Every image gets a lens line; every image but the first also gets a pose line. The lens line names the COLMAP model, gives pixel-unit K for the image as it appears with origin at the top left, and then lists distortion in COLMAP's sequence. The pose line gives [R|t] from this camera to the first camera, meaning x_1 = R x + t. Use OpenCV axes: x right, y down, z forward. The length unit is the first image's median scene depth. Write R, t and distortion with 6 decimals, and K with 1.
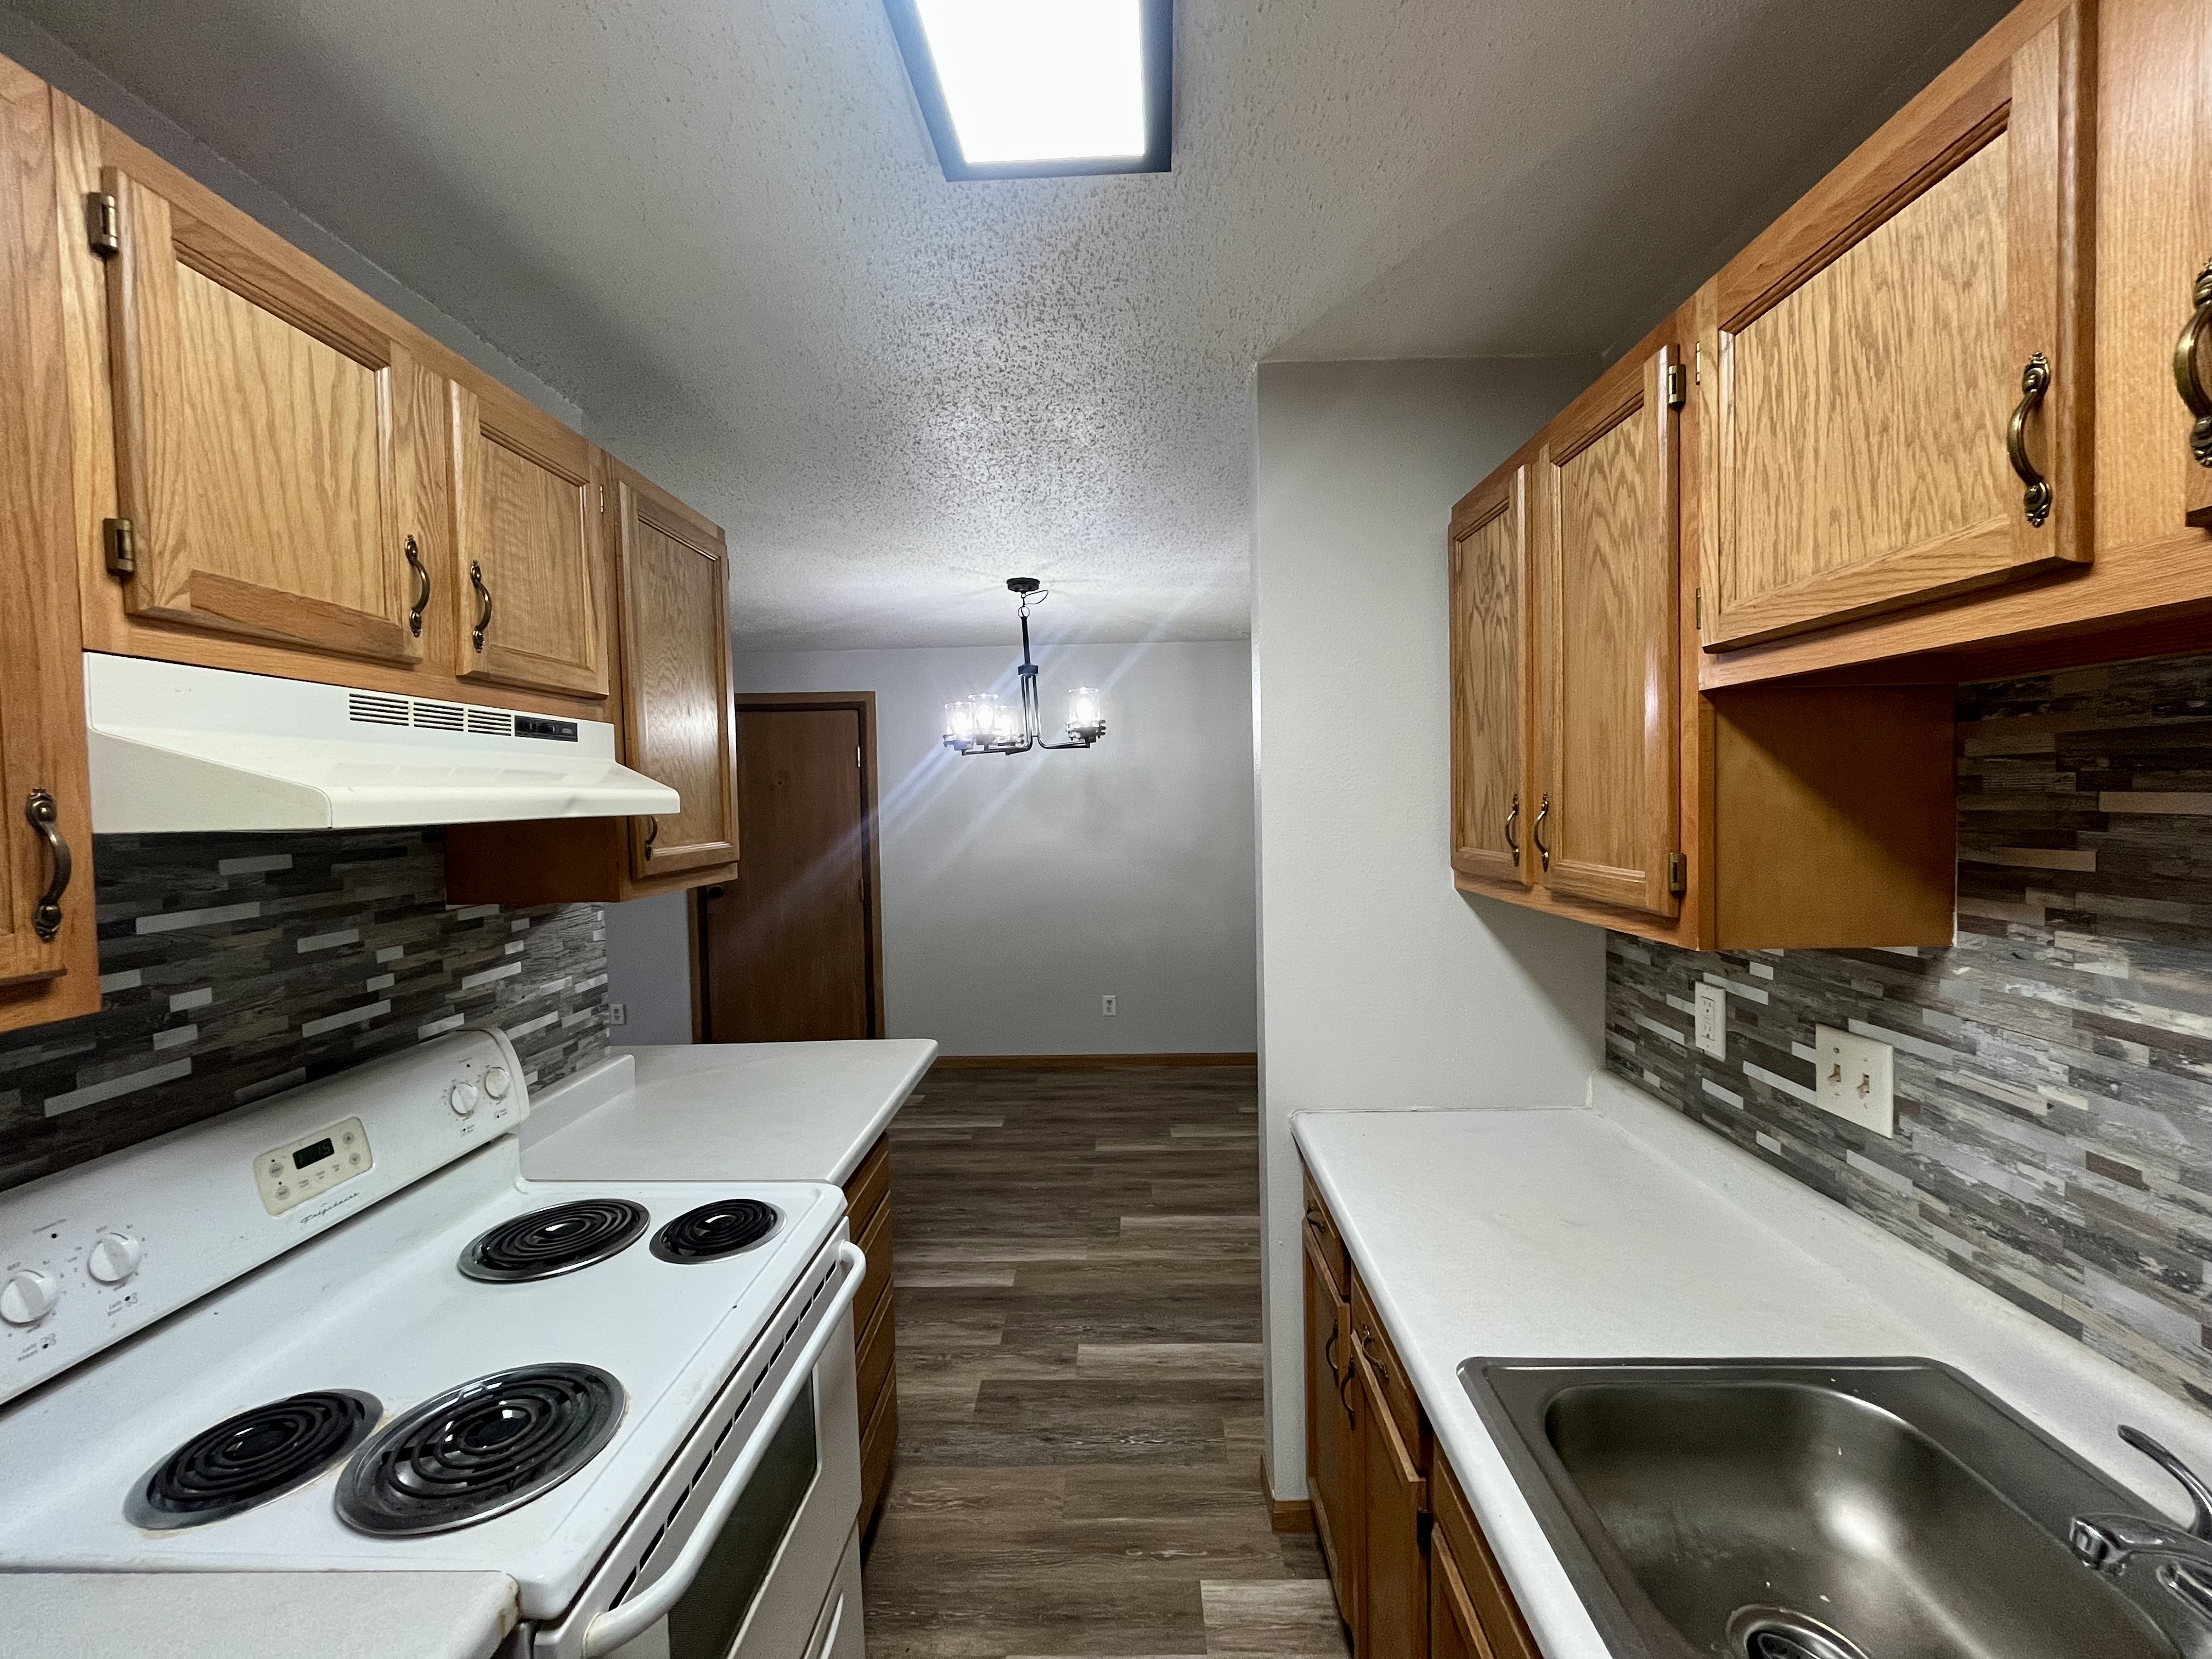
lens RADIAL K [[889.6, 0, 1106.1], [0, 889.6, 825.6], [0, 0, 1]] dist [-0.003738, -0.000259]
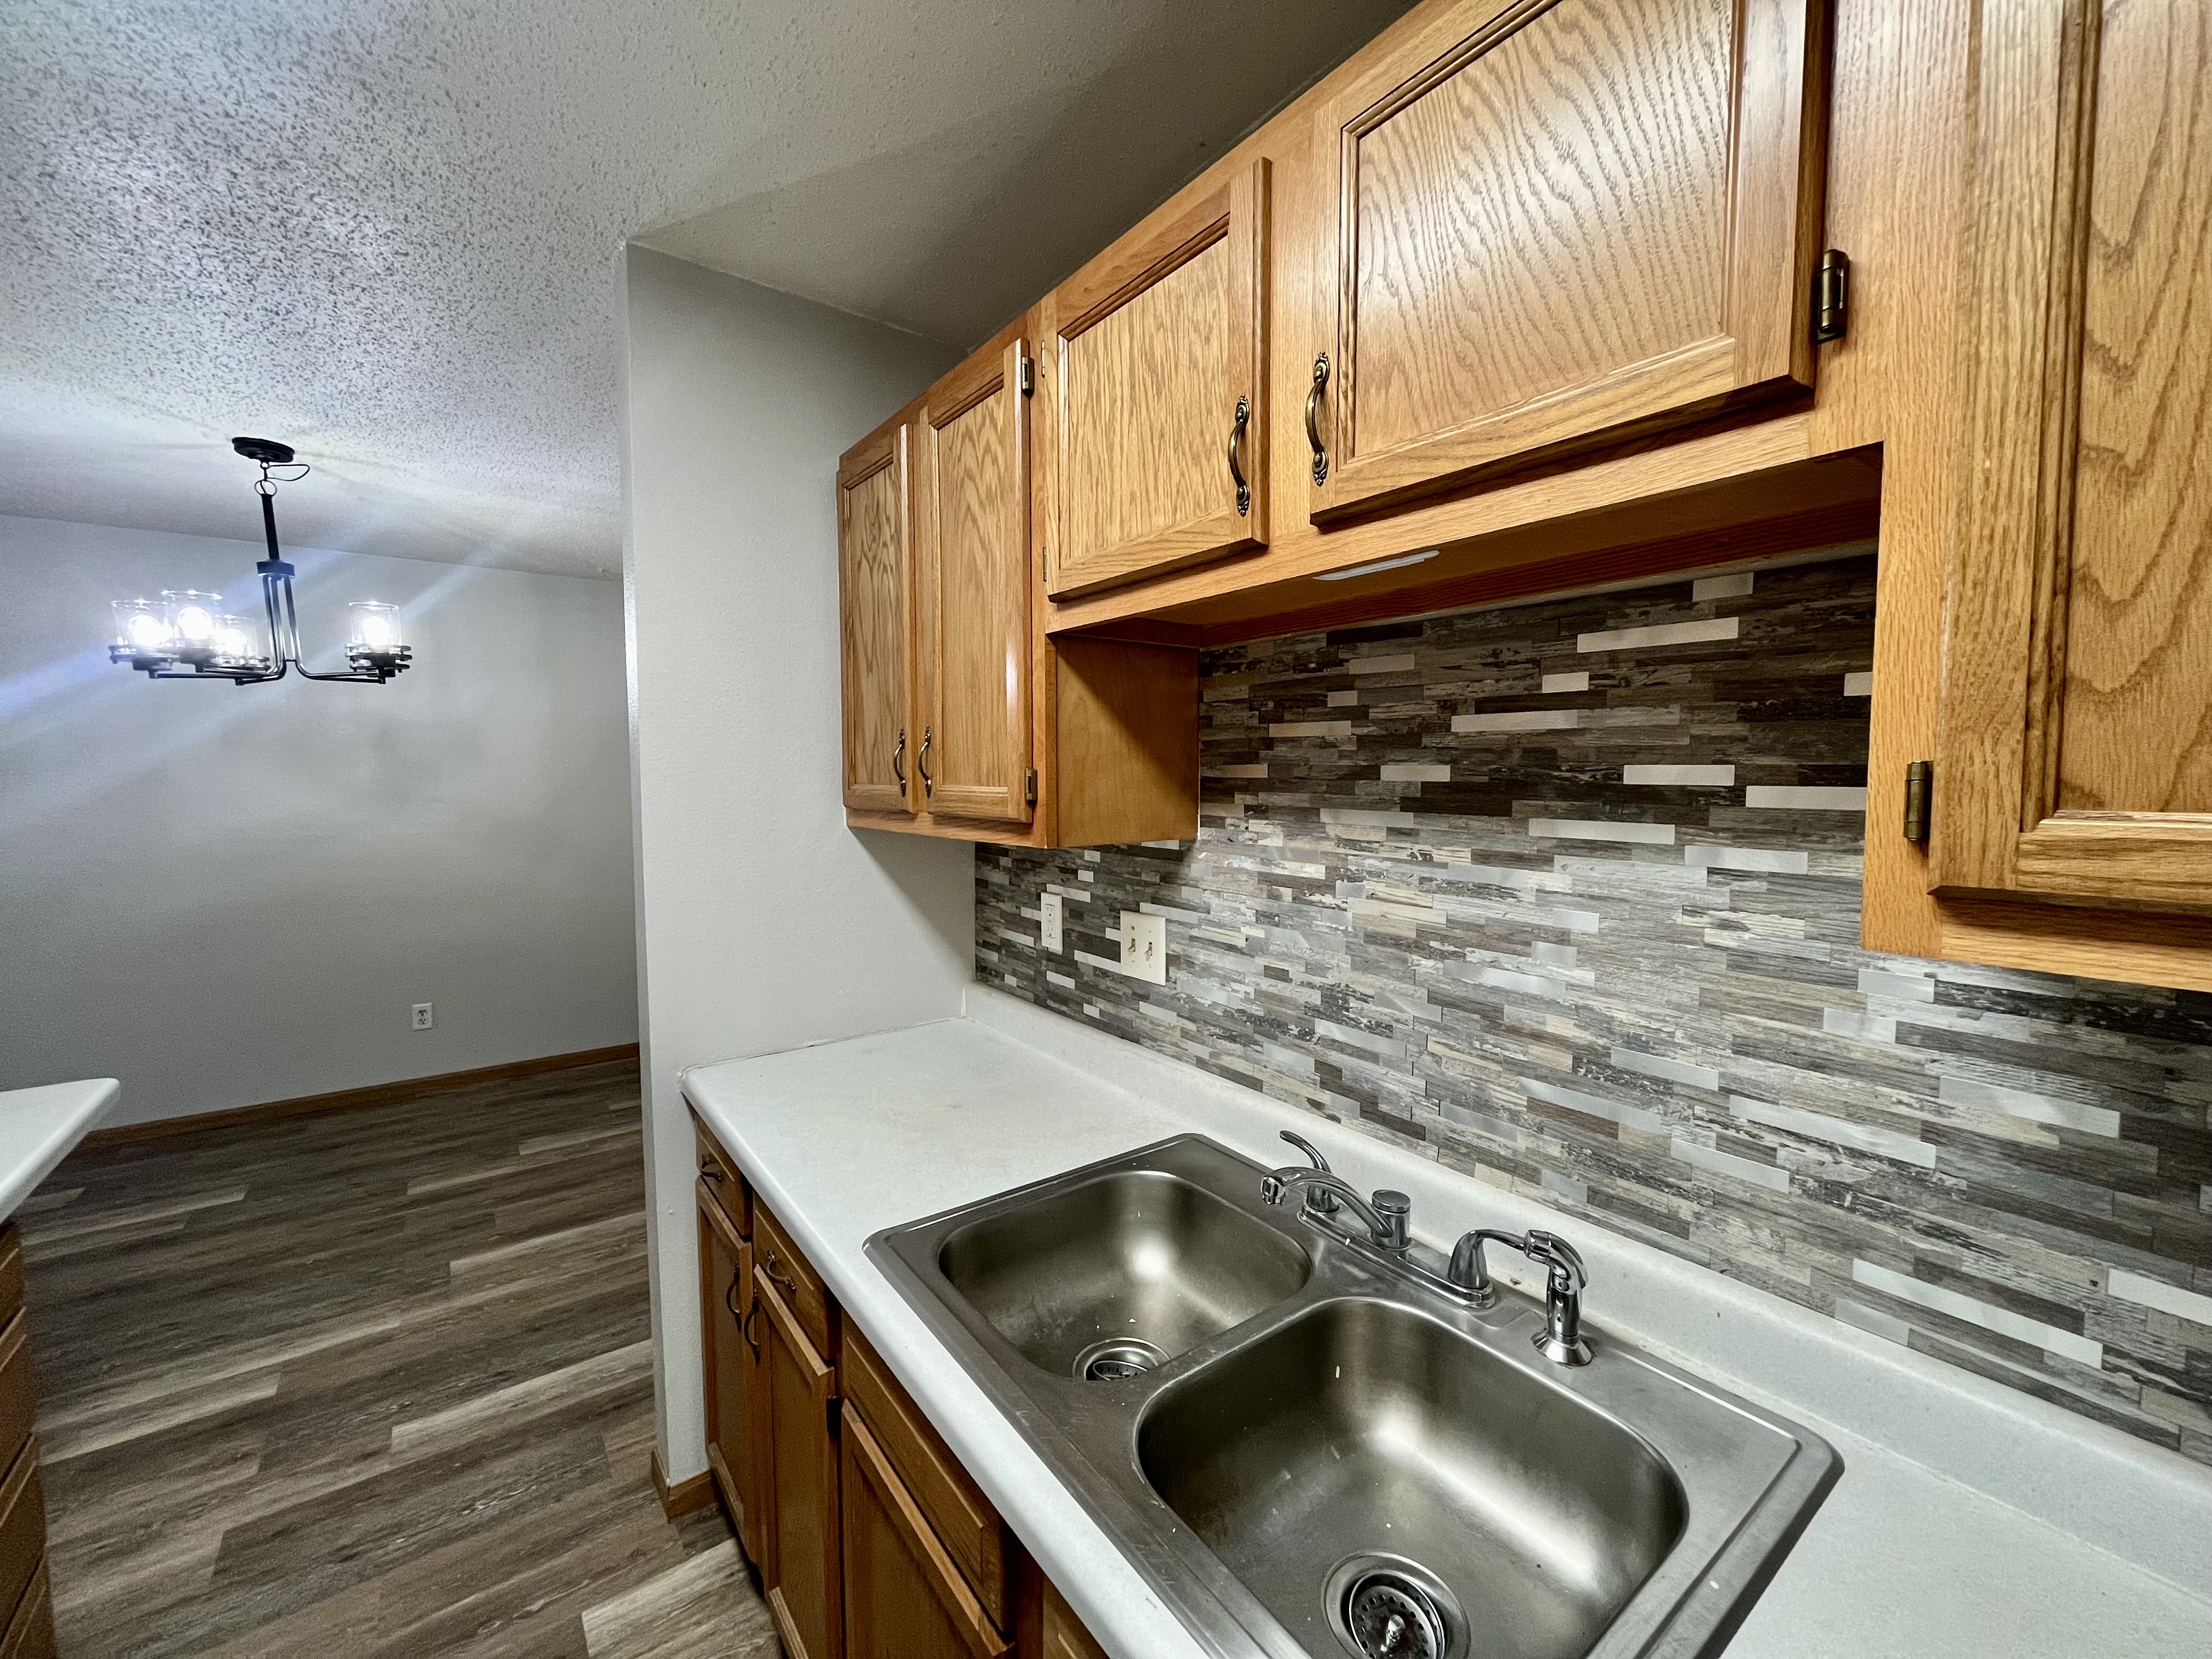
lens RADIAL K [[889.6, 0, 1107.9], [0, 889.6, 825.7], [0, 0, 1]] dist [-0.003738, -0.000259]
pose [[0.783857, -0.019495, 0.620636, -0.018076], [0.006314, 0.999706, 0.023428, 0.058497], [-0.620910, -0.014445, 0.783749, -0.008004]]
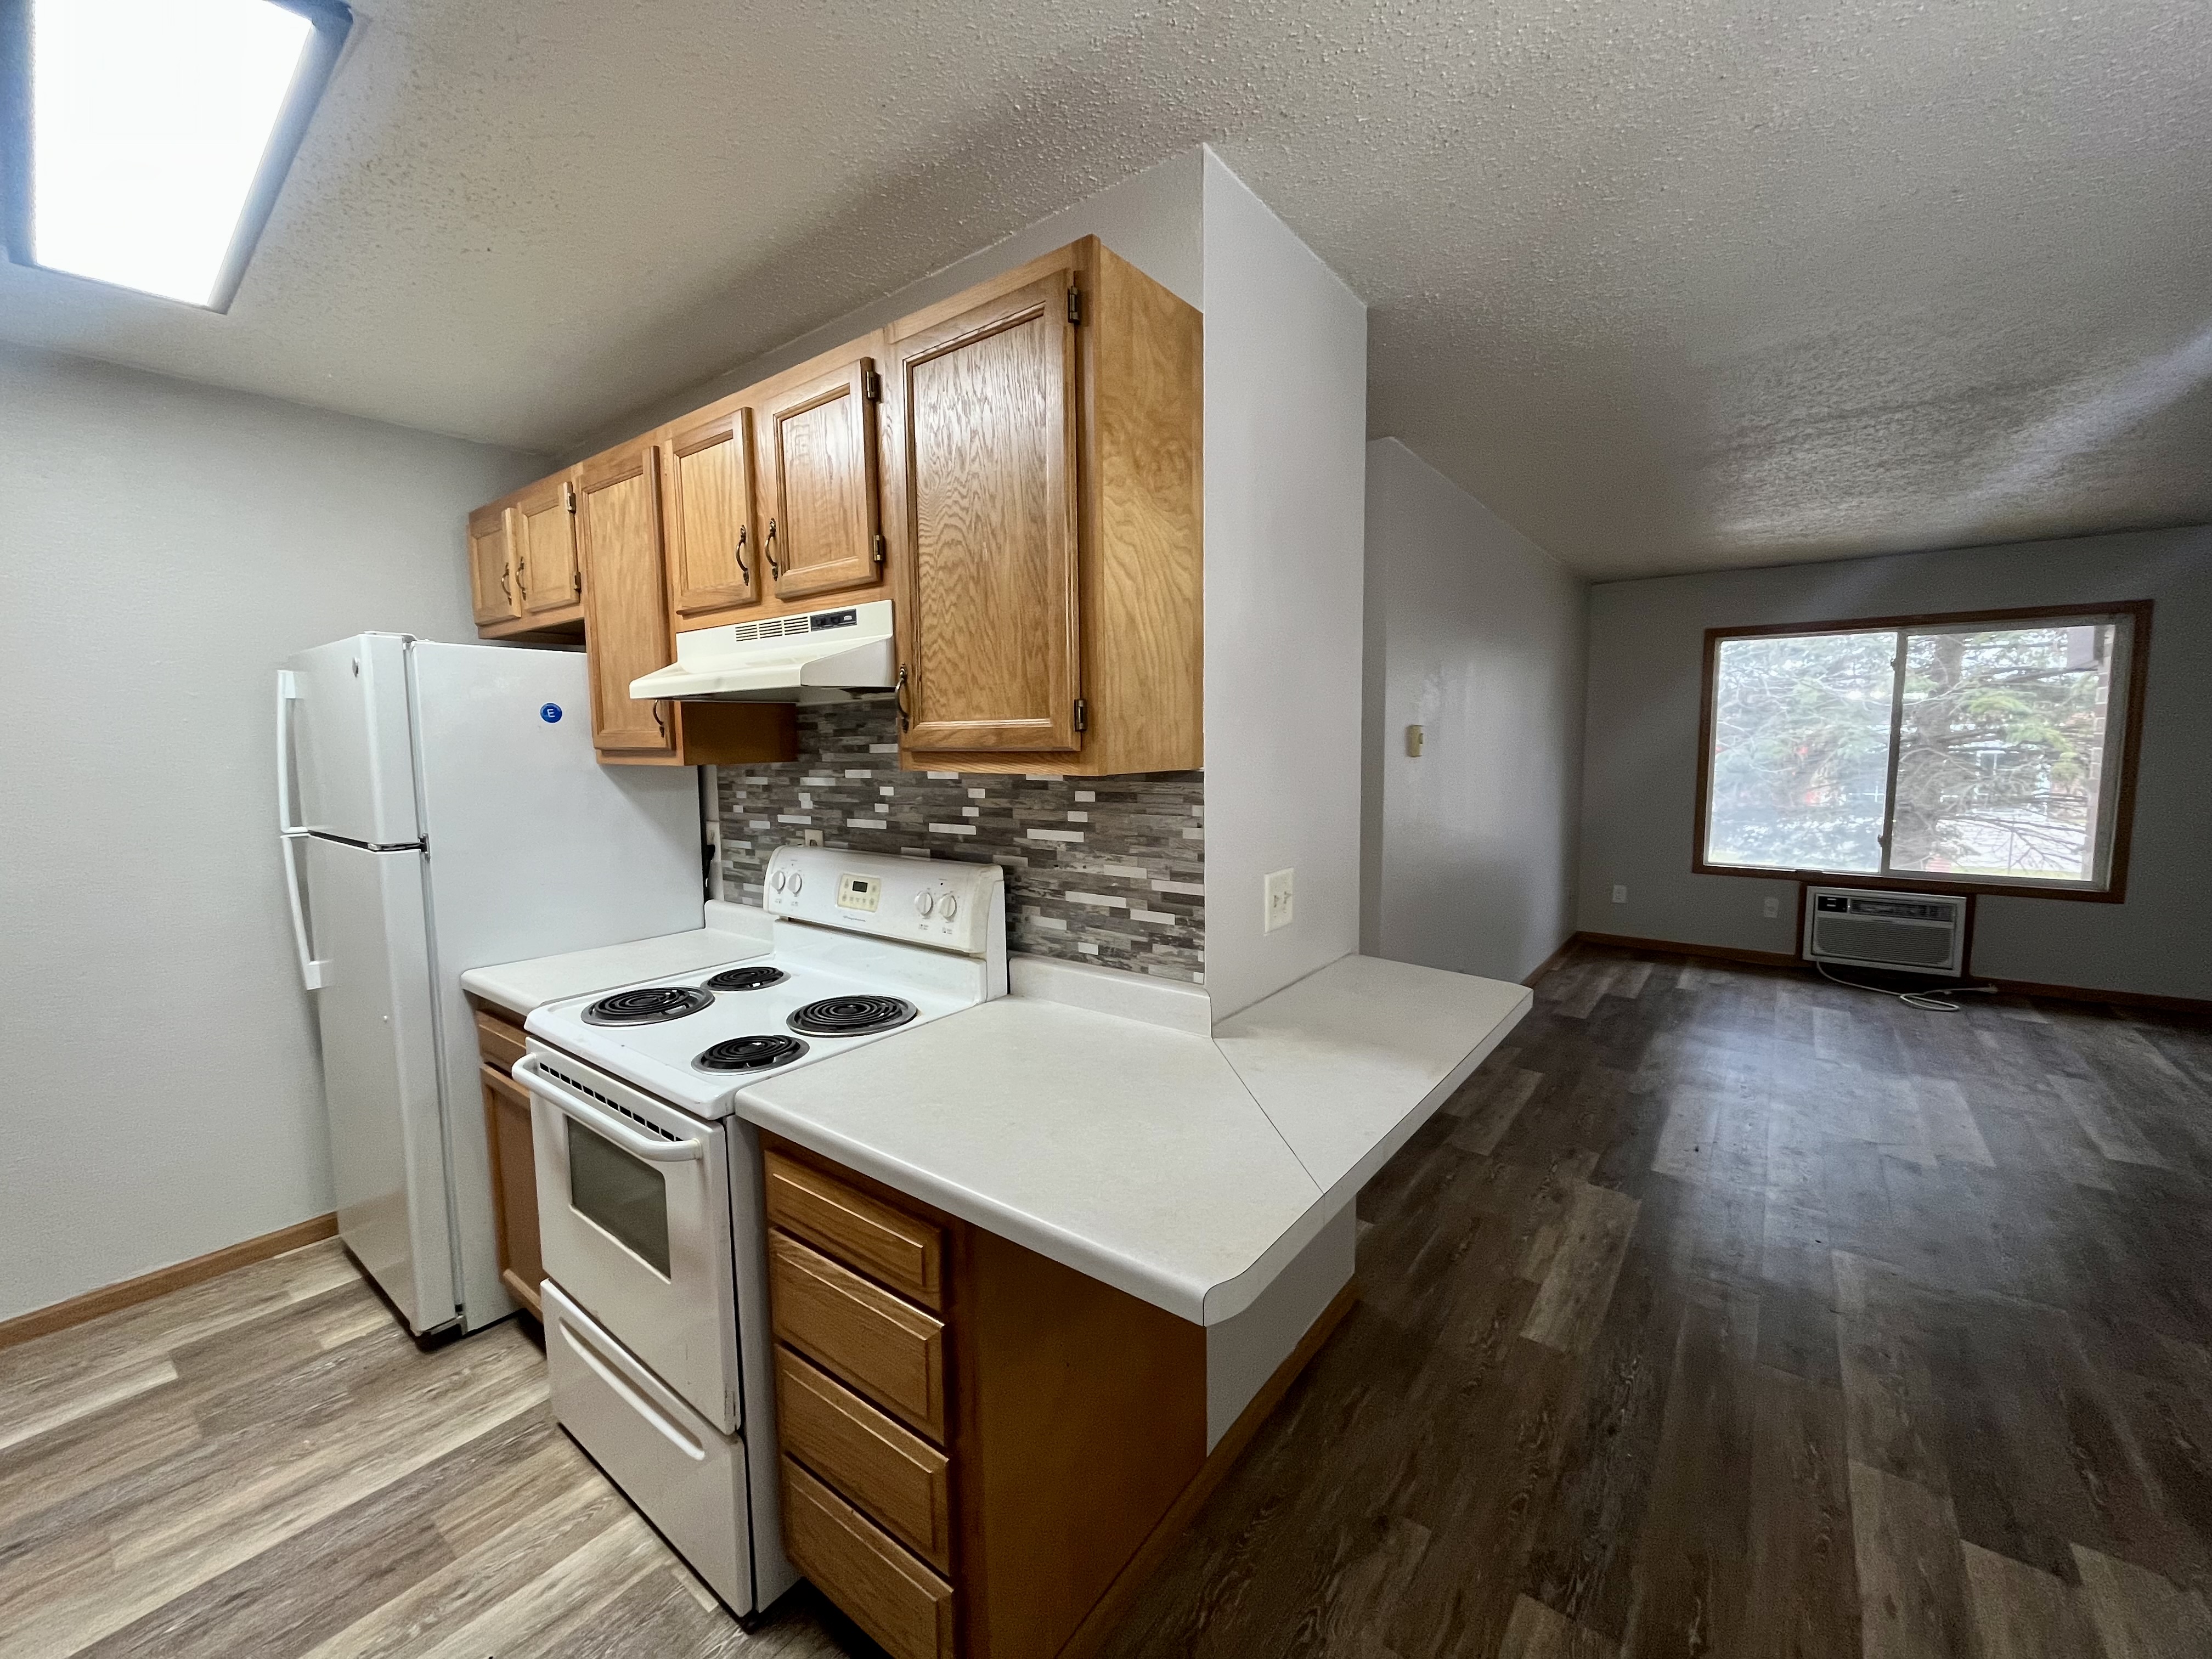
lens RADIAL K [[889.6, 0, 1105.2], [0, 889.6, 825.9], [0, 0, 1]] dist [-0.003738, -0.000259]
pose [[-0.587873, 0.110042, -0.801434, 0.171036], [-0.002218, 0.990482, 0.137626, 0.005535], [0.808950, 0.082684, -0.582034, 1.886473]]
